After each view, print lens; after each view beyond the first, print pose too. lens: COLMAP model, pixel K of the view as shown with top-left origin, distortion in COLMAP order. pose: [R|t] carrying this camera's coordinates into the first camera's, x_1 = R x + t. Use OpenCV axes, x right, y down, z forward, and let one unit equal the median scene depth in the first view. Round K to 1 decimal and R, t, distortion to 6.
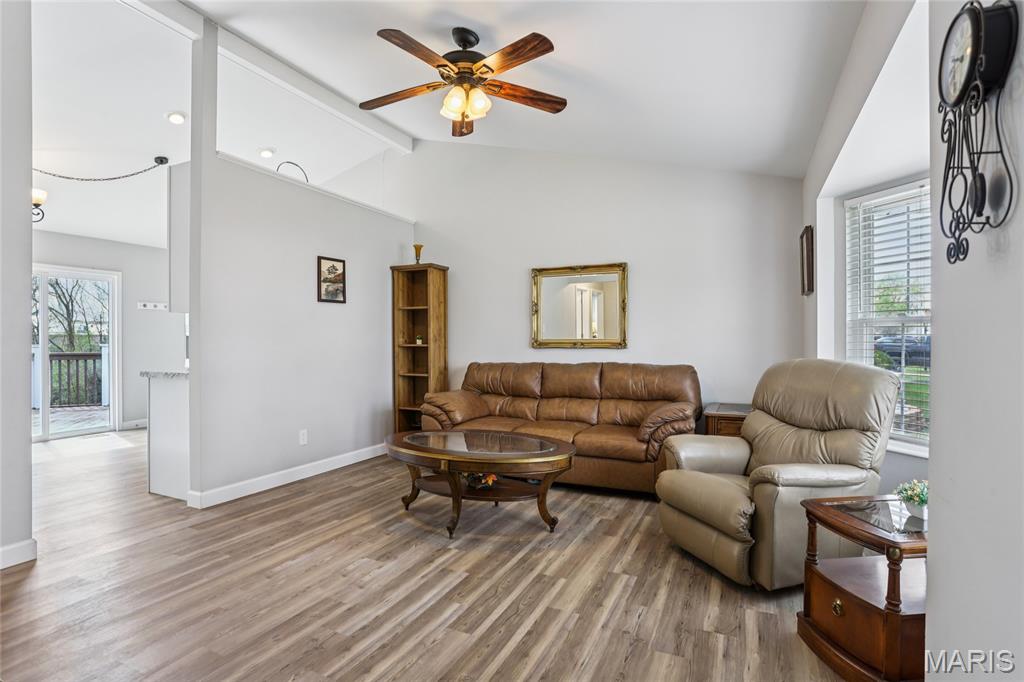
lens RADIAL K [[518.7, 0, 501.5], [0, 518.7, 341.6], [0, 0, 1]] dist [-0.060723, 0.026808]
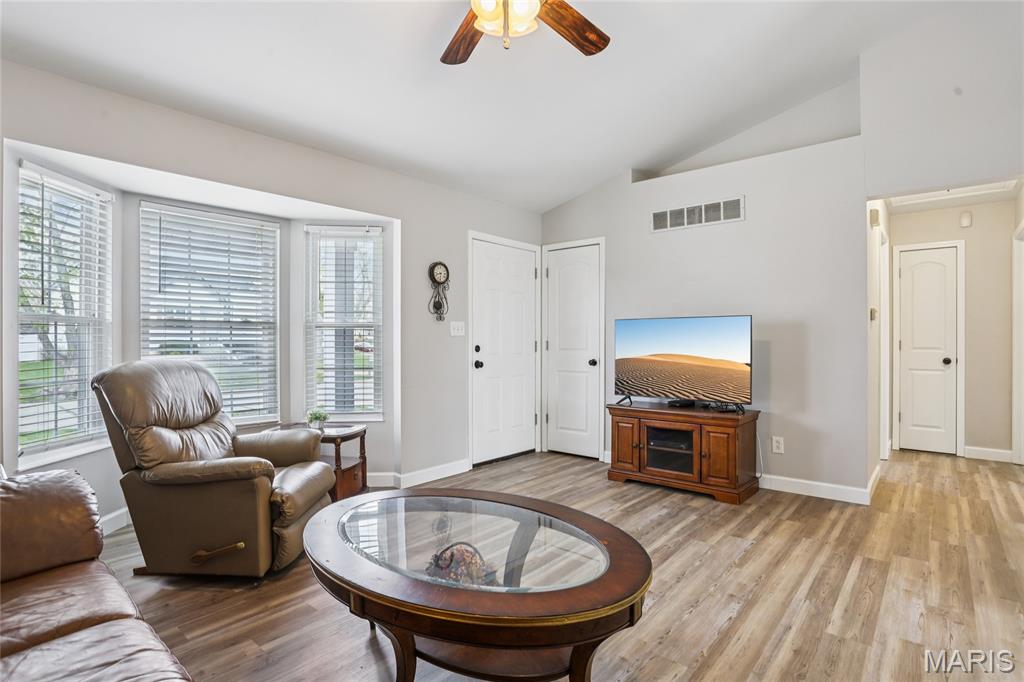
lens RADIAL K [[518.7, 0, 509.6], [0, 518.7, 332.2], [0, 0, 1]] dist [-0.060723, 0.026808]
pose [[-0.966982, 0.005369, 0.254787, -0.258997], [0.001666, 0.999890, -0.014746, -0.002042], [-0.254838, -0.013835, -0.966885, 1.704766]]
